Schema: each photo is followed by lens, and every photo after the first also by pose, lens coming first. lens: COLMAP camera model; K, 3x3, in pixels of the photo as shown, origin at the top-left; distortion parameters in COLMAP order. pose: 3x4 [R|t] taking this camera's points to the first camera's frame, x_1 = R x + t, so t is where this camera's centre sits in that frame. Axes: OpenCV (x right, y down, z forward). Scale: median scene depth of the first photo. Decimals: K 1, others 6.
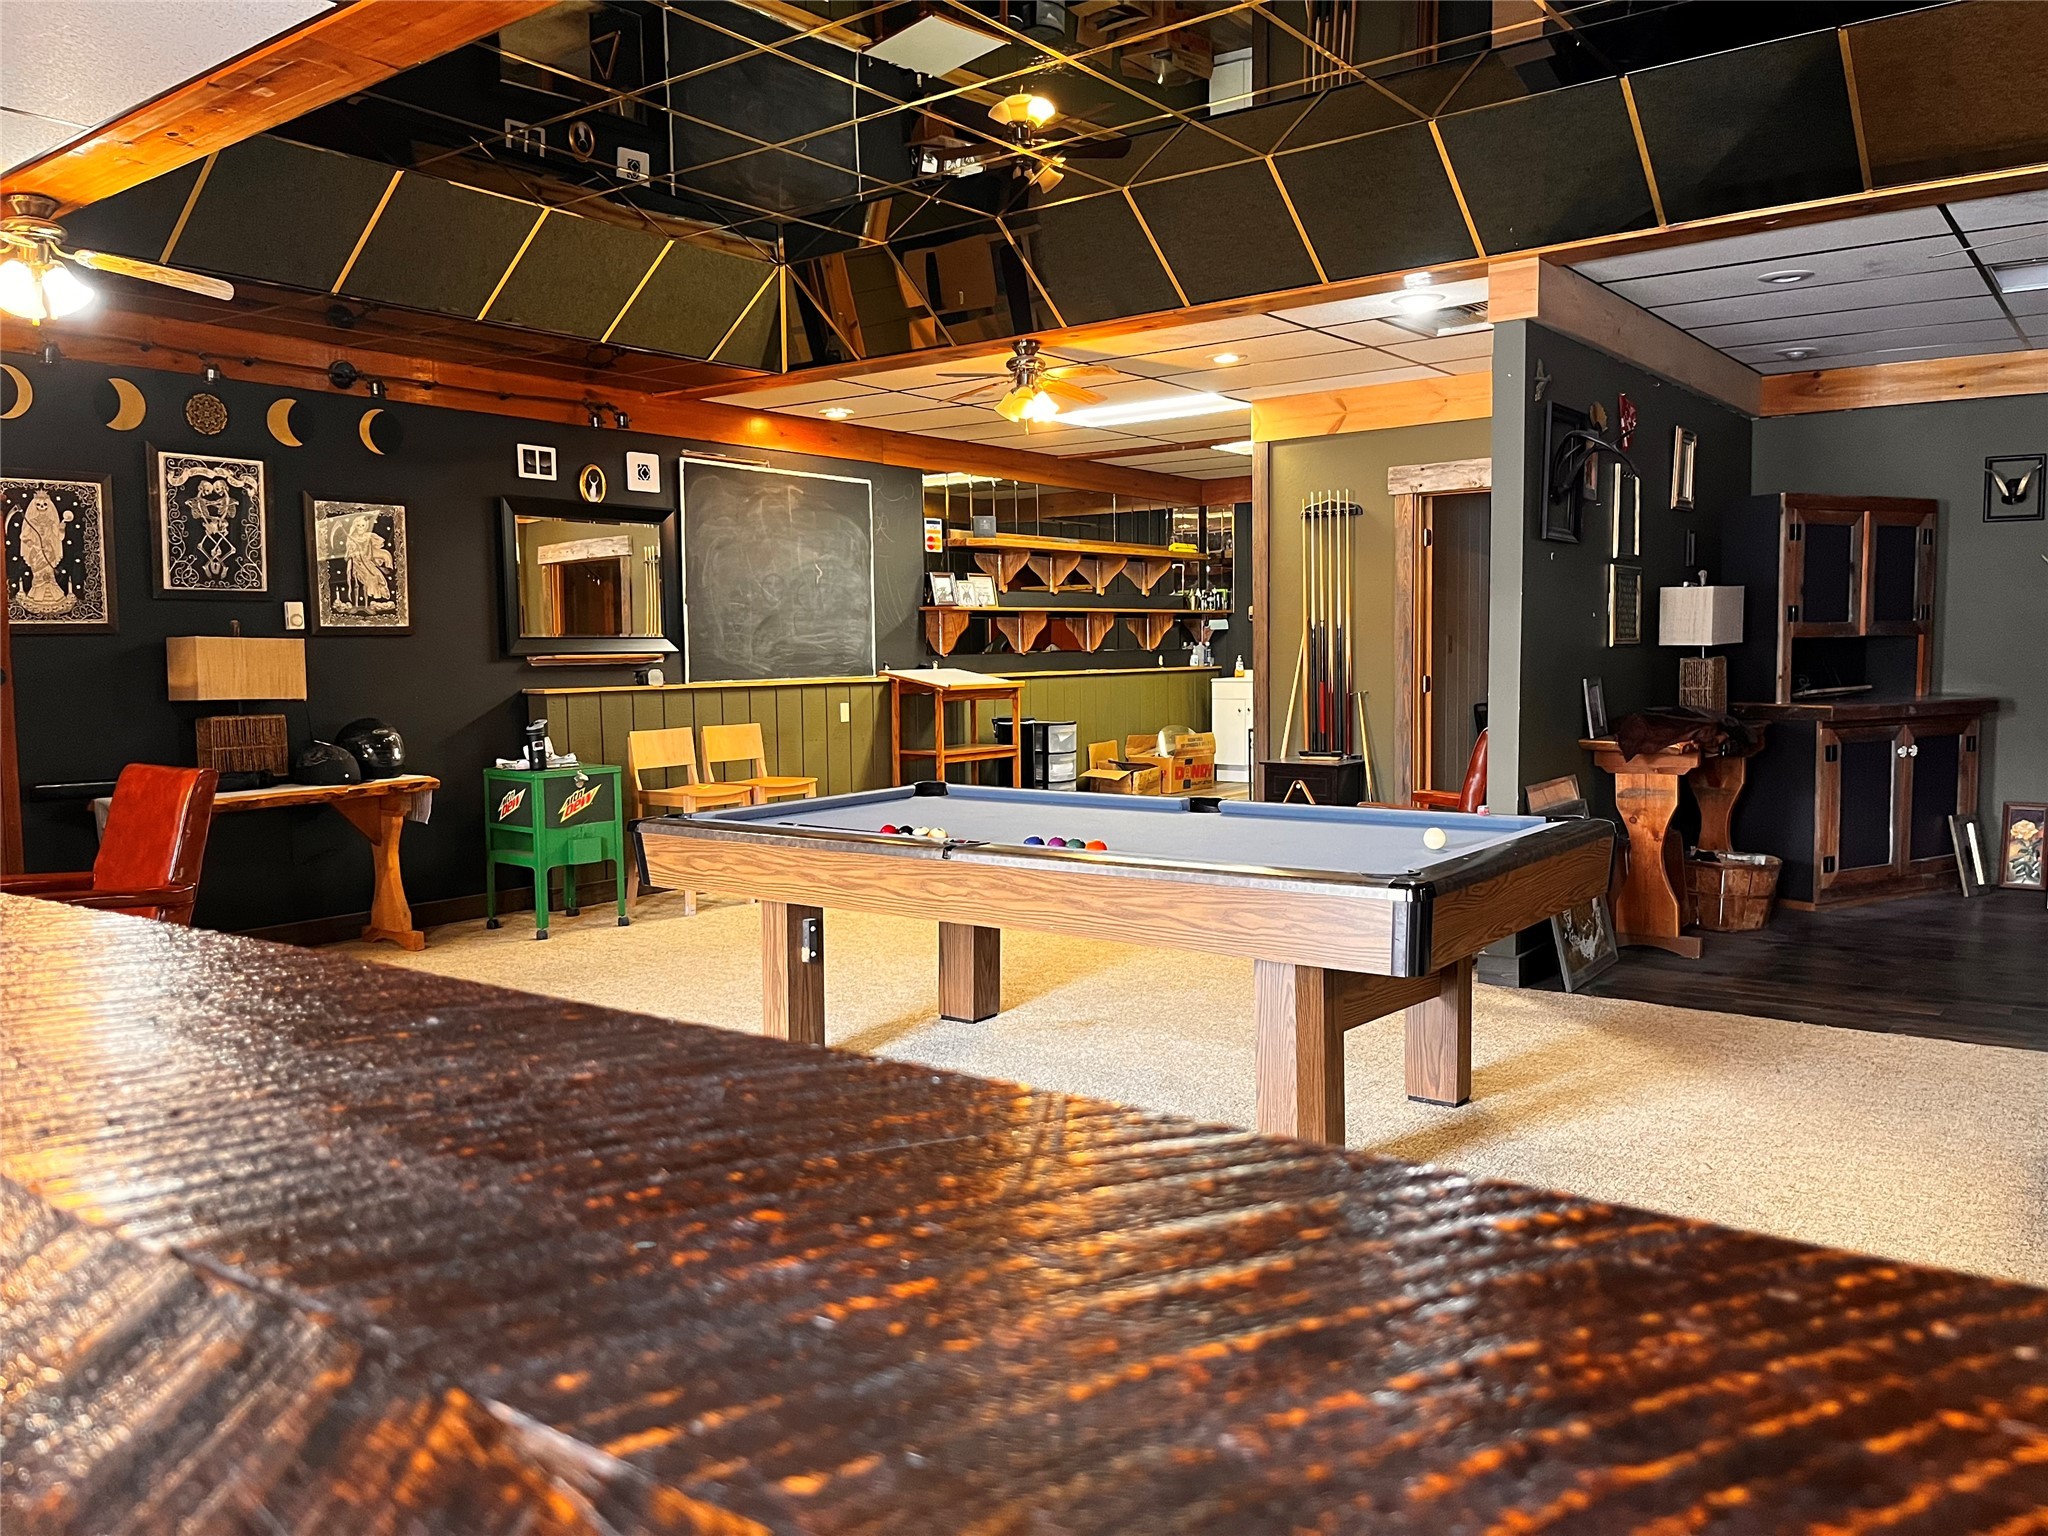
lens RADIAL K [[1552.8, 0, 1025.5], [0, 1552.8, 770.9], [0, 0, 1]] dist [0.003131, -0.001128]
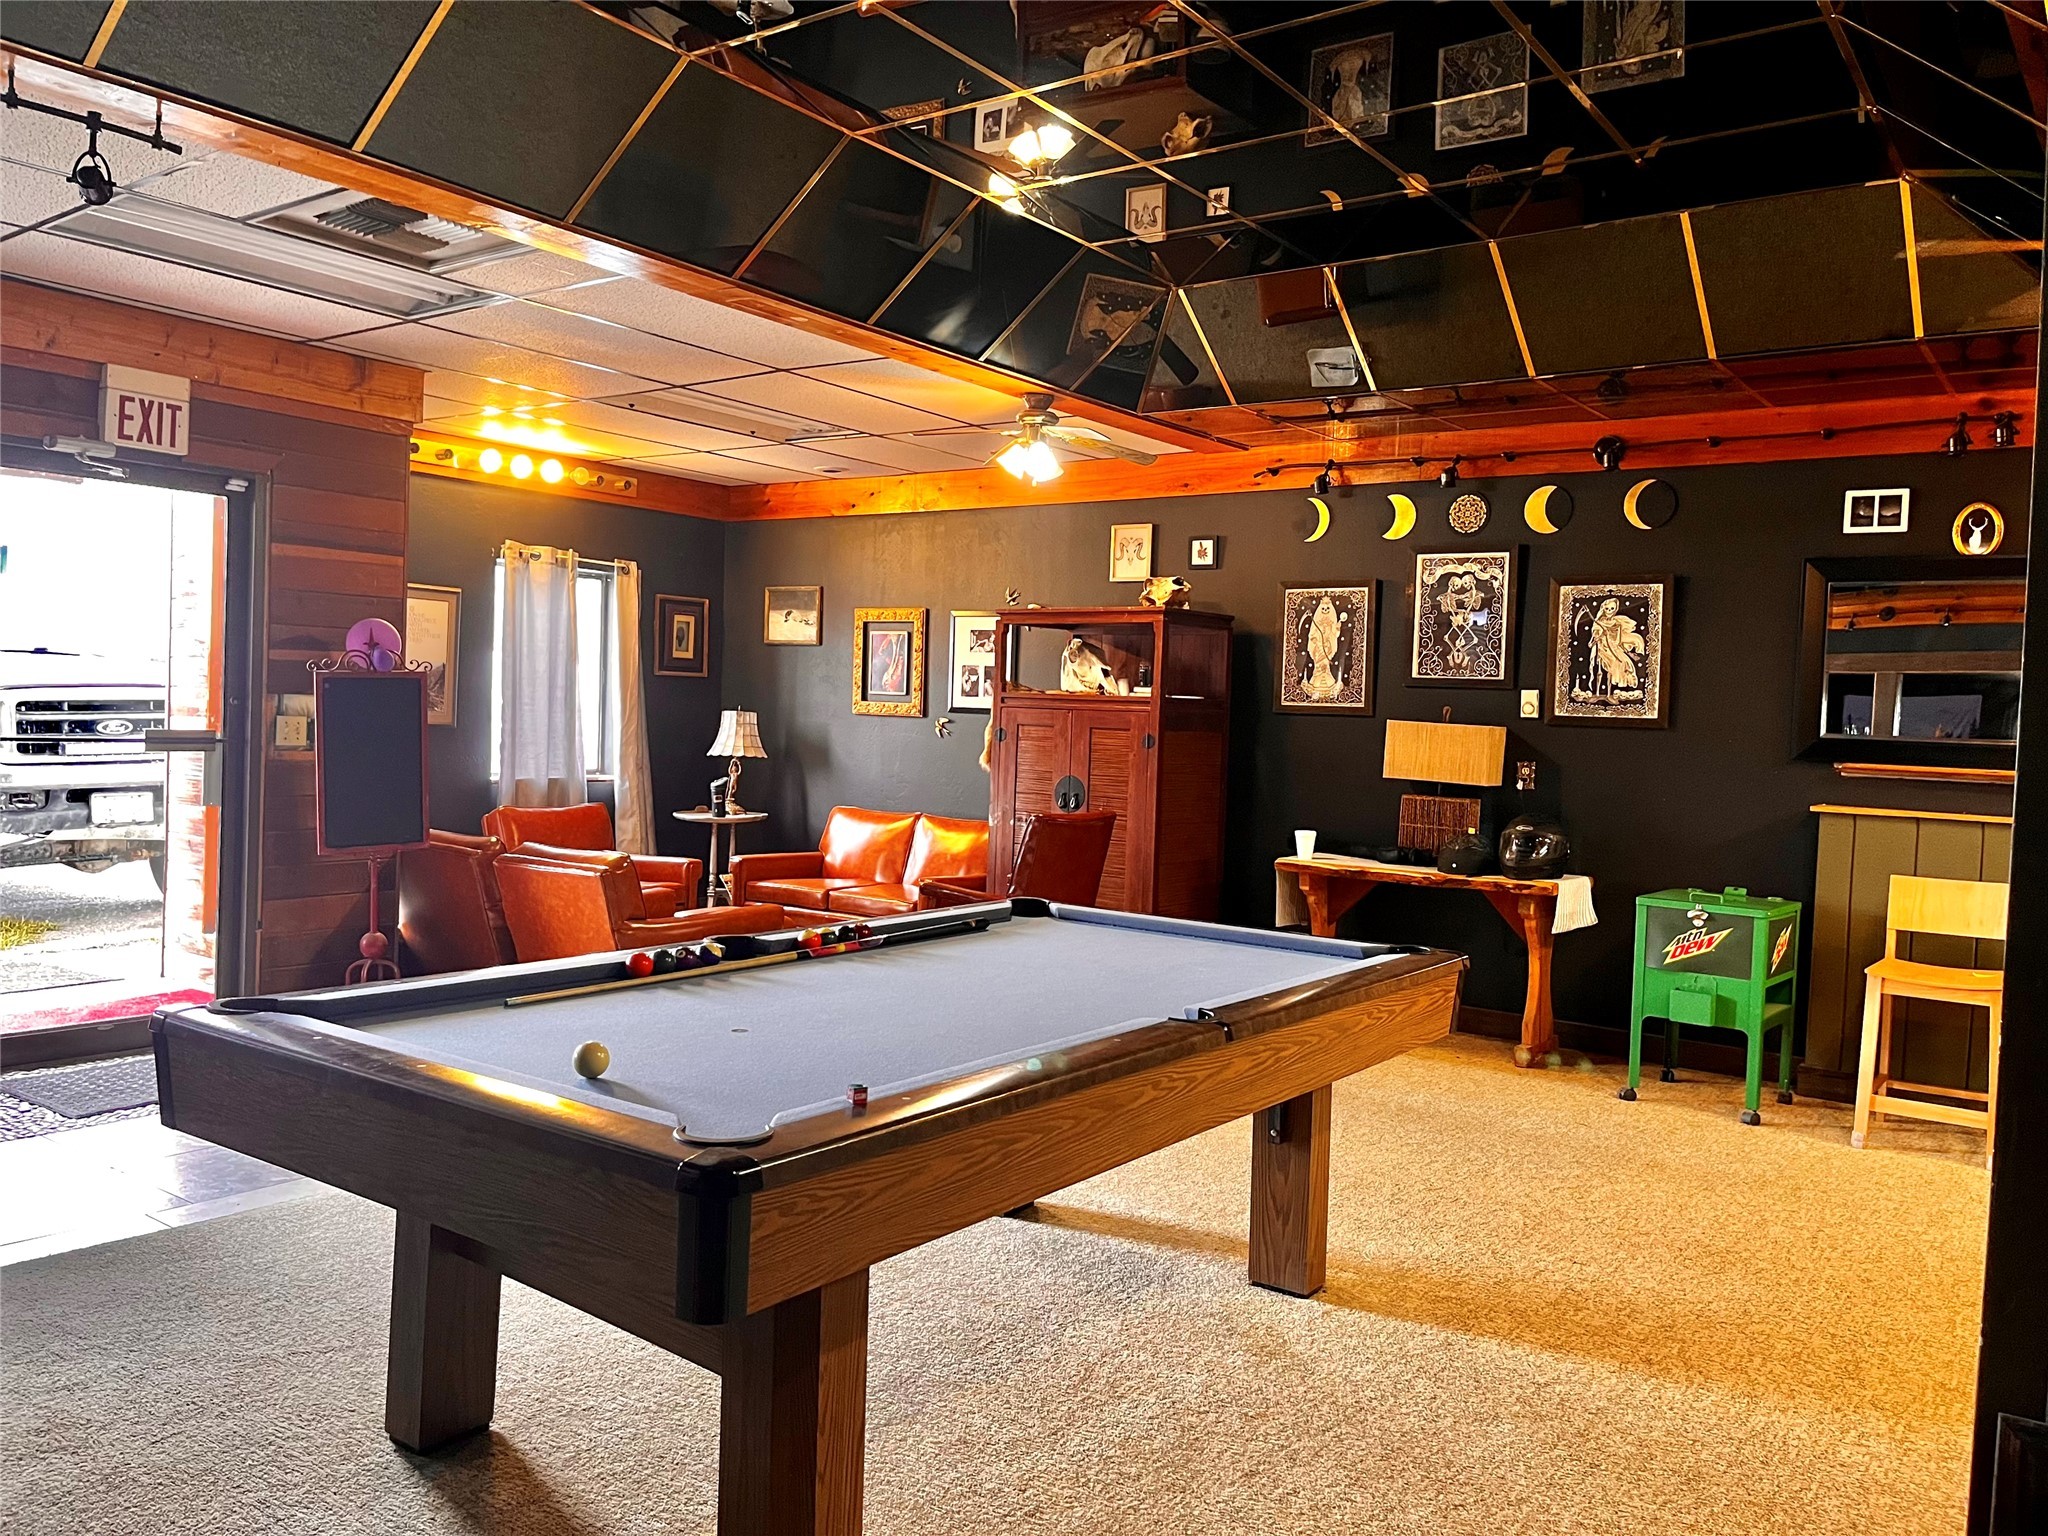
lens RADIAL K [[1552.8, 0, 1026.1], [0, 1552.8, 760.8], [0, 0, 1]] dist [0.003131, -0.001128]
pose [[0.006175, 0.048187, -0.998819, 0.528770], [-0.117550, 0.991948, 0.047129, -0.074587], [0.993048, 0.117120, 0.011790, 0.690506]]
